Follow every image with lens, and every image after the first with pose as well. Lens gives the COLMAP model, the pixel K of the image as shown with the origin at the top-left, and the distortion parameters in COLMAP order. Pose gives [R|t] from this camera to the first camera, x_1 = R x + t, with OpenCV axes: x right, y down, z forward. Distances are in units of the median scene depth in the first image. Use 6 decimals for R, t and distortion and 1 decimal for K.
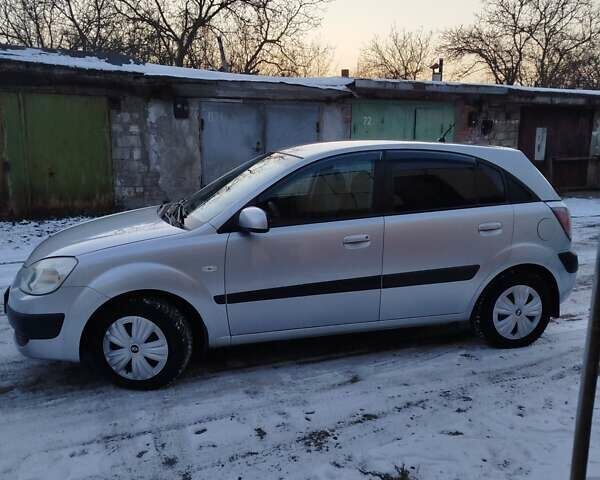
lens RADIAL K [[550.8, 0, 300.0], [0, 550.8, 240.0], [0, 0, 1]] dist [0.087509, -0.114990]
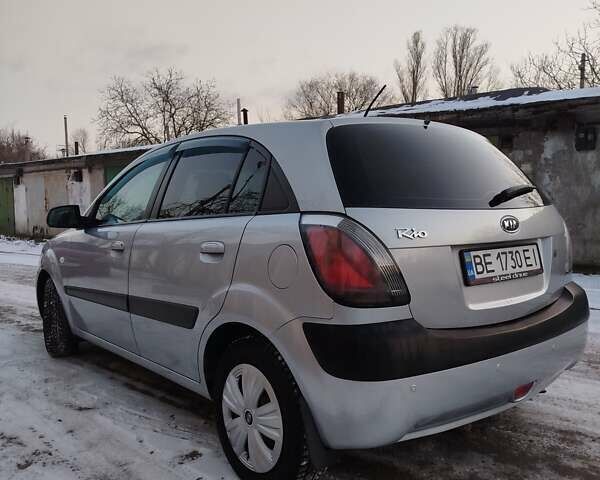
lens RADIAL K [[550.8, 0, 300.0], [0, 550.8, 240.0], [0, 0, 1]] dist [0.087509, -0.114990]
pose [[0.408659, 0.047975, -0.911425, 0.364829], [-0.155483, 0.987680, -0.017726, -0.014706], [0.899346, 0.148955, 0.411083, 0.329144]]
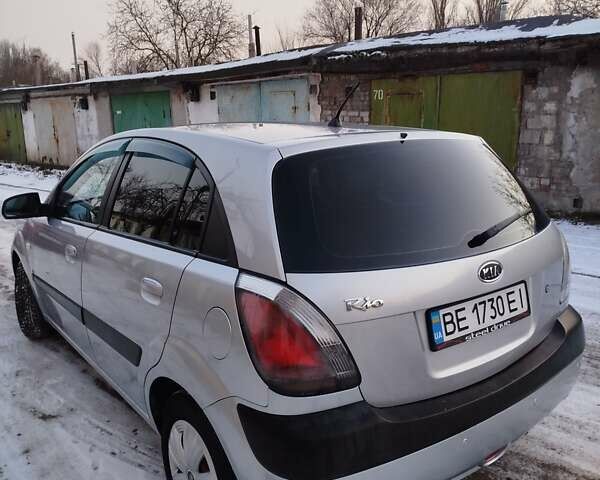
lens RADIAL K [[550.8, 0, 300.0], [0, 550.8, 240.0], [0, 0, 1]] dist [0.087509, -0.114990]
pose [[0.372838, 0.188261, -0.908598, 0.342145], [-0.156869, 0.977895, 0.138249, -0.064674], [0.914540, 0.090986, 0.394128, 0.360070]]
